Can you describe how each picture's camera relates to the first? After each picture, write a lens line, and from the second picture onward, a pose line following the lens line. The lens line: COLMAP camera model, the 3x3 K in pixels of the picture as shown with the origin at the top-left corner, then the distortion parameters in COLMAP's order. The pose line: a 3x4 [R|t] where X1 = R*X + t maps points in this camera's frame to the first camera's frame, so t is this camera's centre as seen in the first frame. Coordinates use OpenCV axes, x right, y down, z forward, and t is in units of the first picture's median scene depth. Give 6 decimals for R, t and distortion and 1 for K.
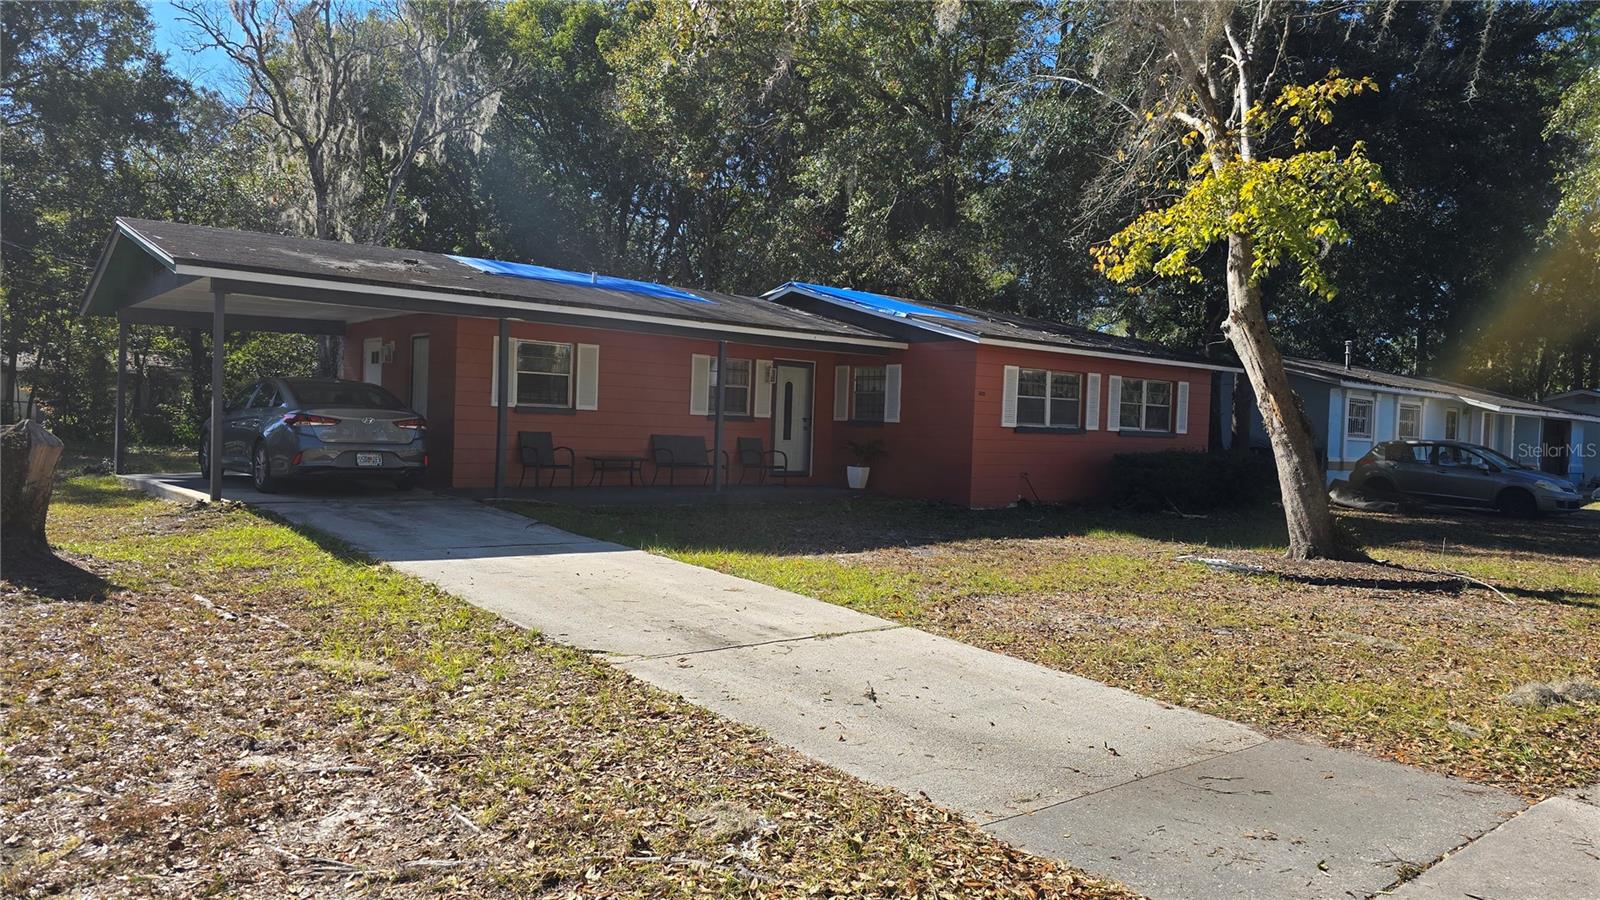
lens RADIAL K [[1115.5, 0, 800.0], [0, 1115.5, 450.0], [0, 0, 1]] dist [0.052684, -0.001048]
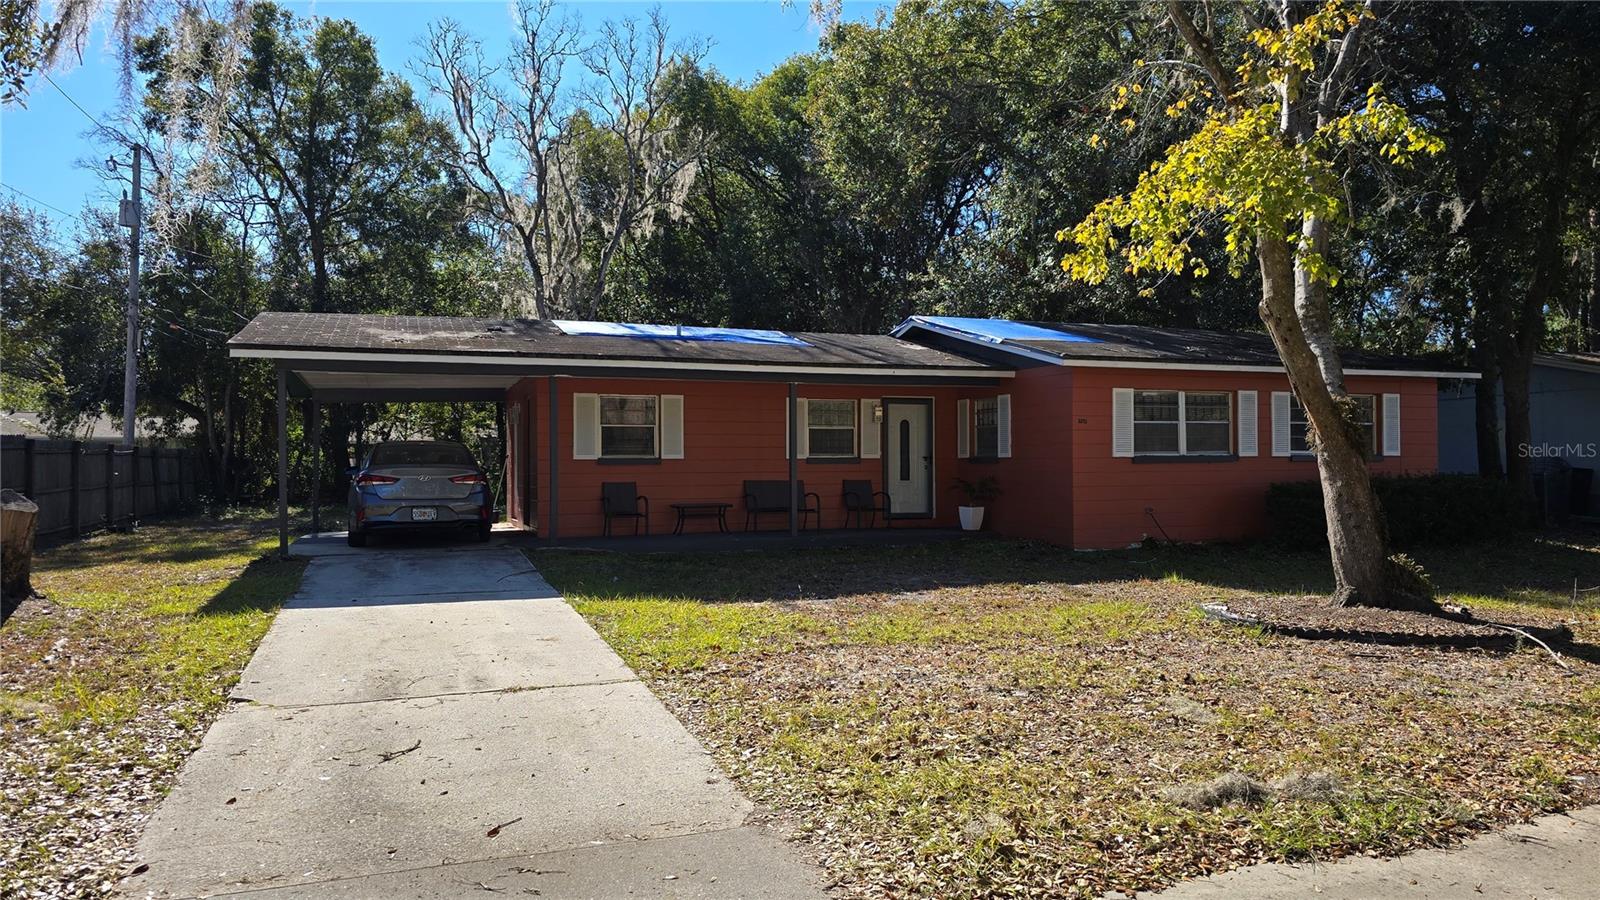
lens RADIAL K [[1115.5, 0, 800.0], [0, 1115.5, 450.0], [0, 0, 1]] dist [0.052684, -0.001048]
pose [[0.940520, -0.046806, -0.336499, 0.252947], [0.032812, 0.998348, -0.047158, 0.007601], [0.338150, 0.033312, 0.940502, 0.079838]]
